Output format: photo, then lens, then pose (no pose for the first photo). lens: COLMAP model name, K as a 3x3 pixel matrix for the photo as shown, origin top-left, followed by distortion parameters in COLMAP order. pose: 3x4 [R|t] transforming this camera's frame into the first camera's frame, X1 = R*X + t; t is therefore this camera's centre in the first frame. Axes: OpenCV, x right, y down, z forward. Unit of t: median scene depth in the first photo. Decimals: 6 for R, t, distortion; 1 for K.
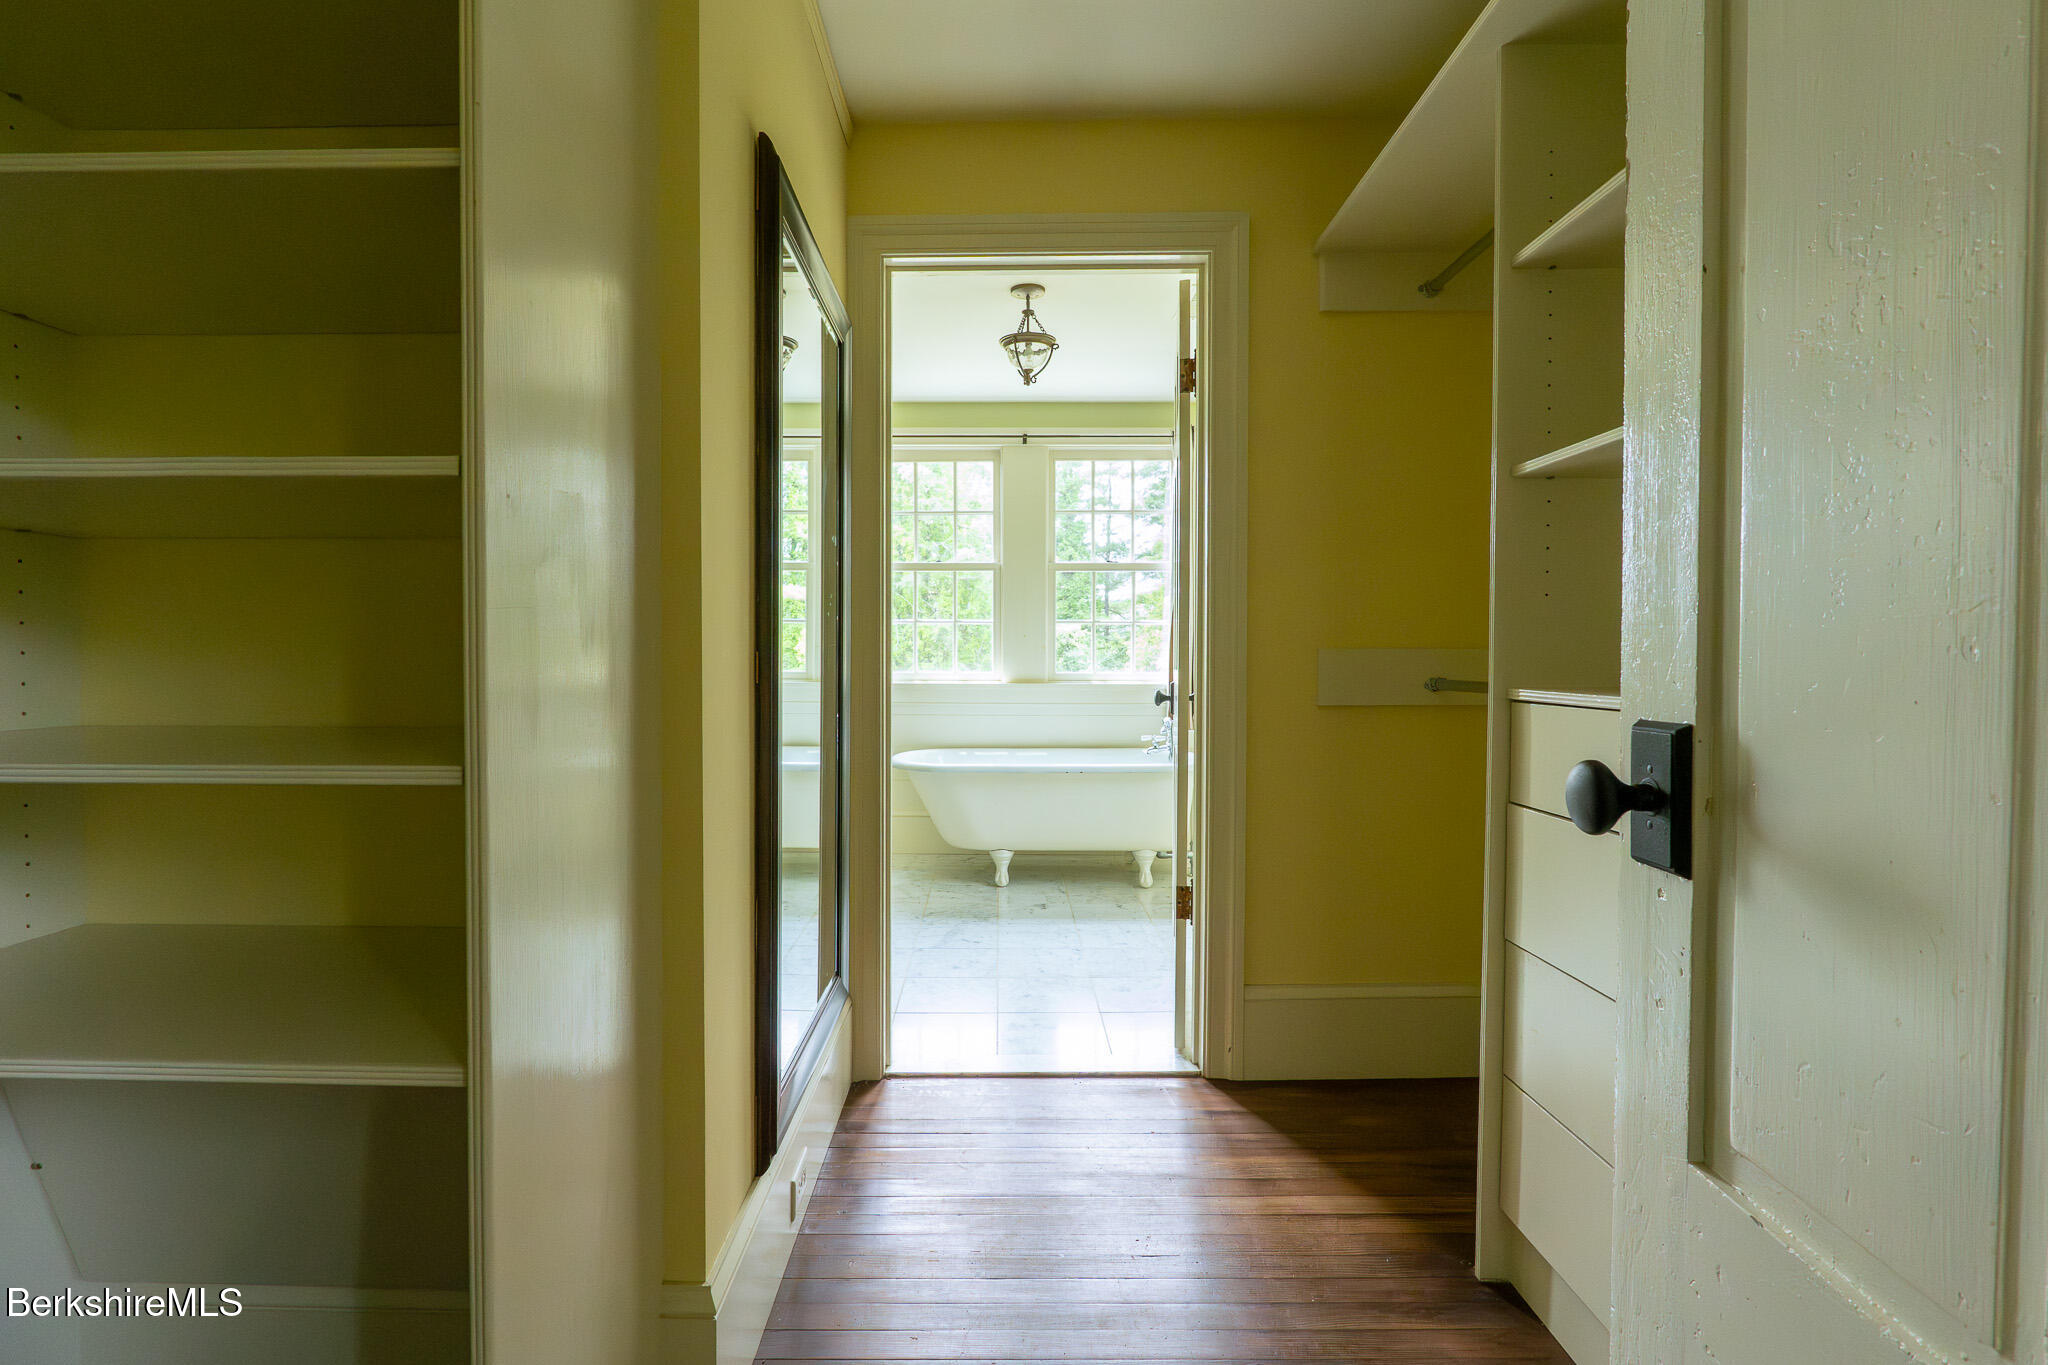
lens RADIAL K [[941.1, 0, 1013.6], [0, 941.1, 677.6], [0, 0, 1]] dist [-0.003938, -0.000103]
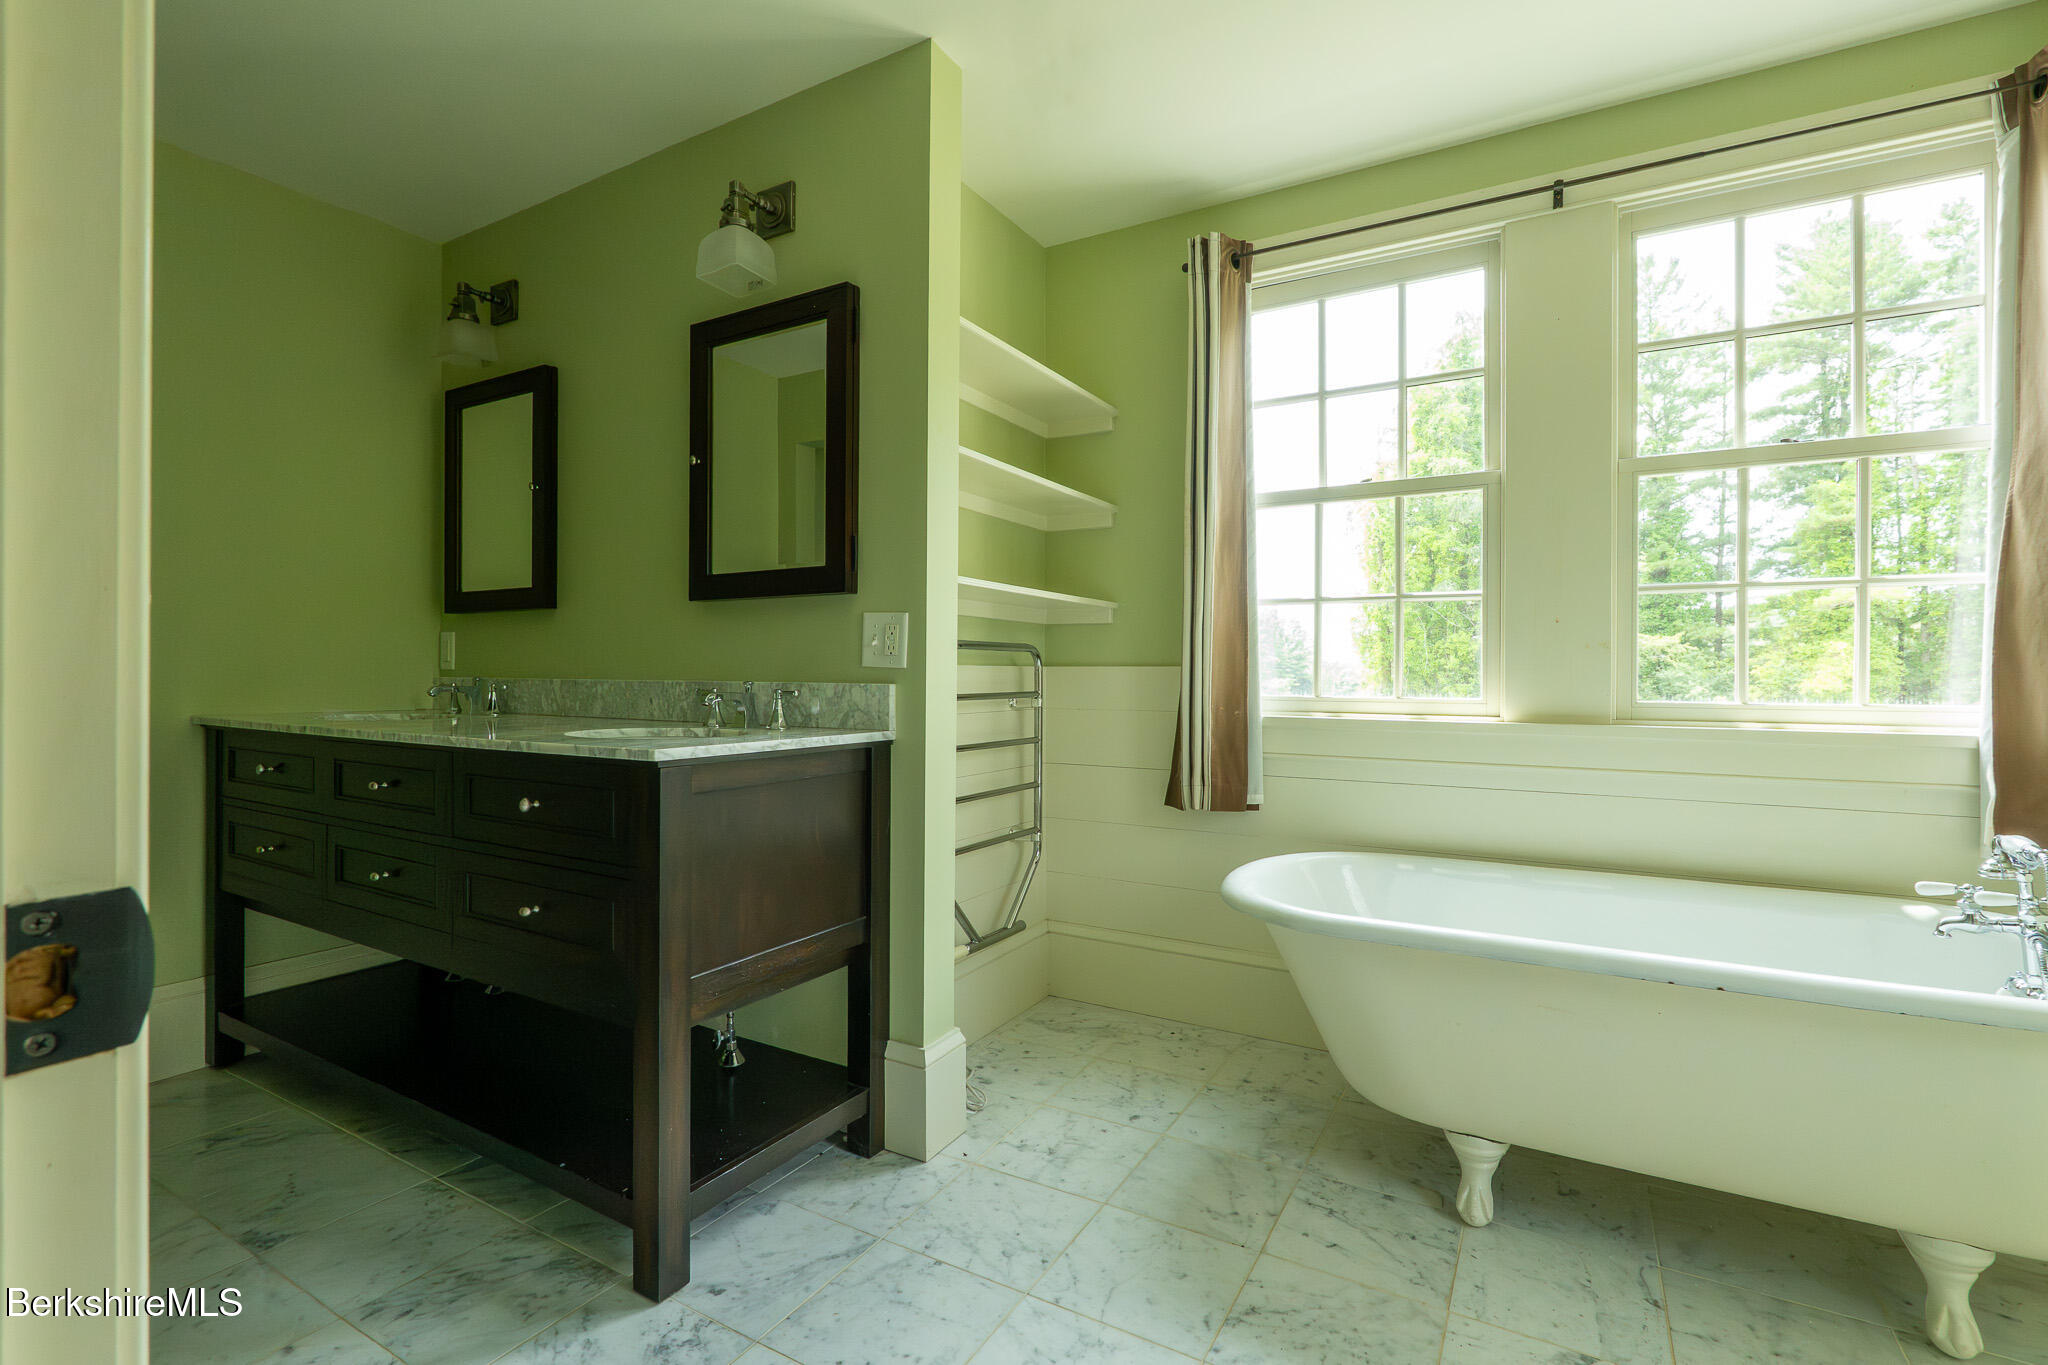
lens RADIAL K [[941.1, 0, 1013.6], [0, 941.1, 677.6], [0, 0, 1]] dist [-0.003938, -0.000103]
pose [[0.855523, 0.004284, -0.517747, 0.022132], [-0.015438, 0.999732, -0.017239, -0.004355], [0.517535, 0.022741, 0.855360, 0.457295]]
